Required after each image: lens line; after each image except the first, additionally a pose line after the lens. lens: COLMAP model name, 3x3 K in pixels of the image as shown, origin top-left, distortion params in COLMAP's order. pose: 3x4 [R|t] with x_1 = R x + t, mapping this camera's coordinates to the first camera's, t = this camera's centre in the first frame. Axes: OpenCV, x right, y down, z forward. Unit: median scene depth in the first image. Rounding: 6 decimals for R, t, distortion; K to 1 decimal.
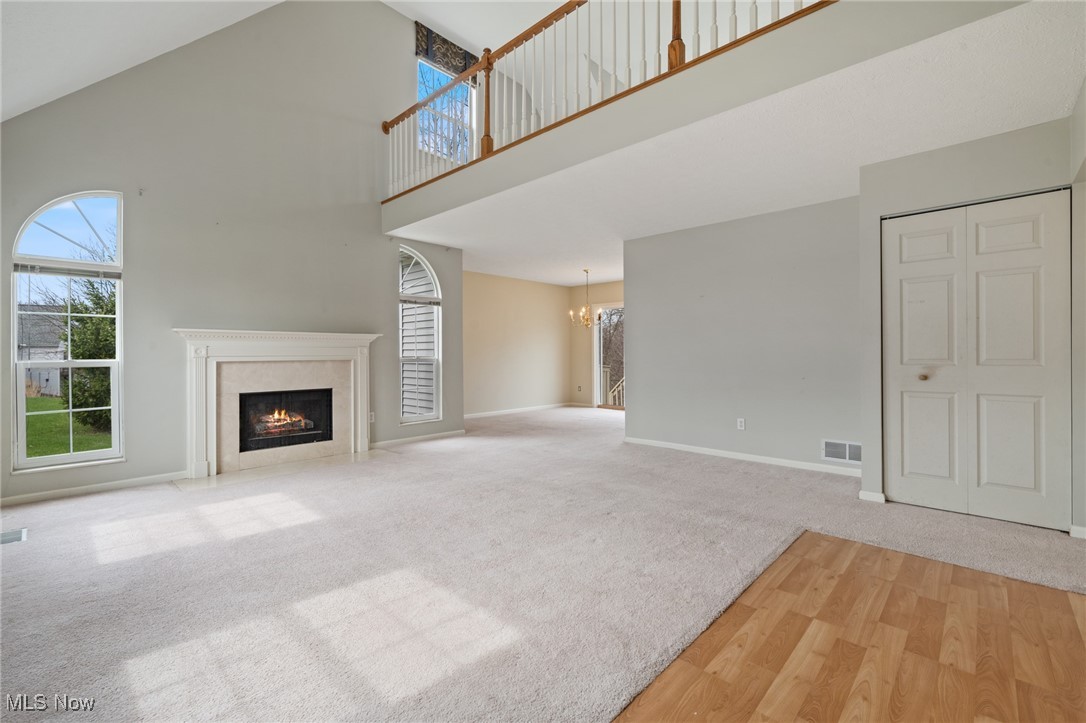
lens RADIAL K [[462.5, 0, 541.8], [0, 462.5, 357.2], [0, 0, 1]] dist [0.001647, 0.000090]
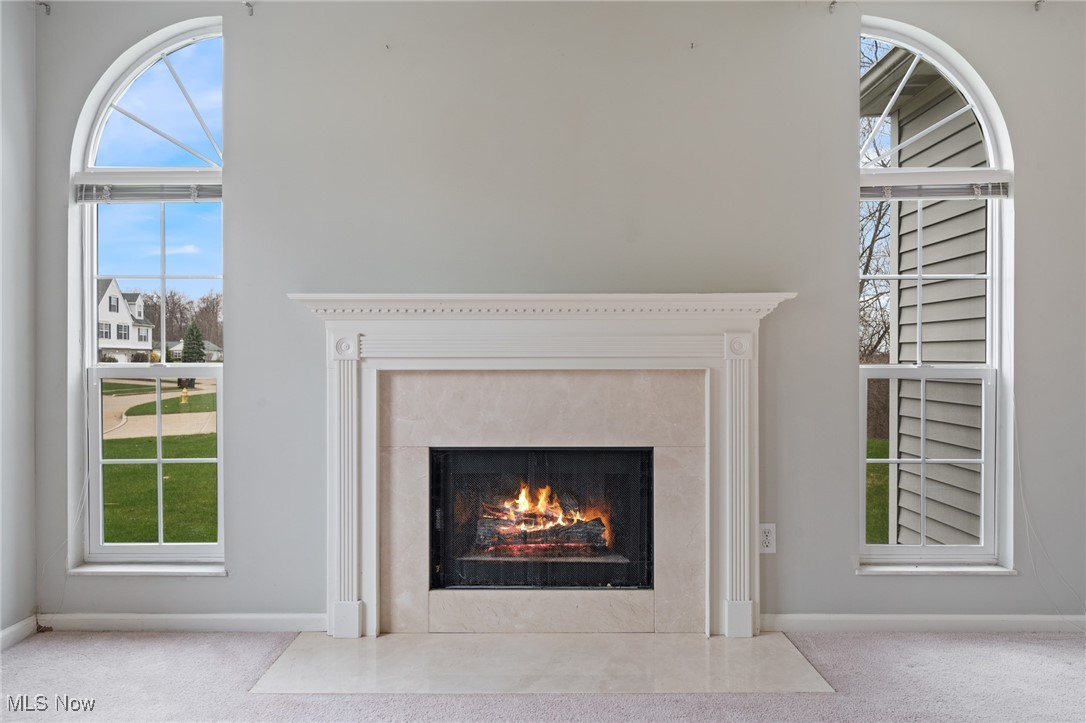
lens RADIAL K [[739.0, 0, 543.0], [0, 739.0, 361.5], [0, 0, 1]] dist [0.004106, 0.003490]
pose [[0.680345, 0.003540, -0.732883, -0.100681], [-0.006558, 0.999978, -0.001258, 0.001212], [0.732862, 0.005662, 0.680353, 0.634998]]
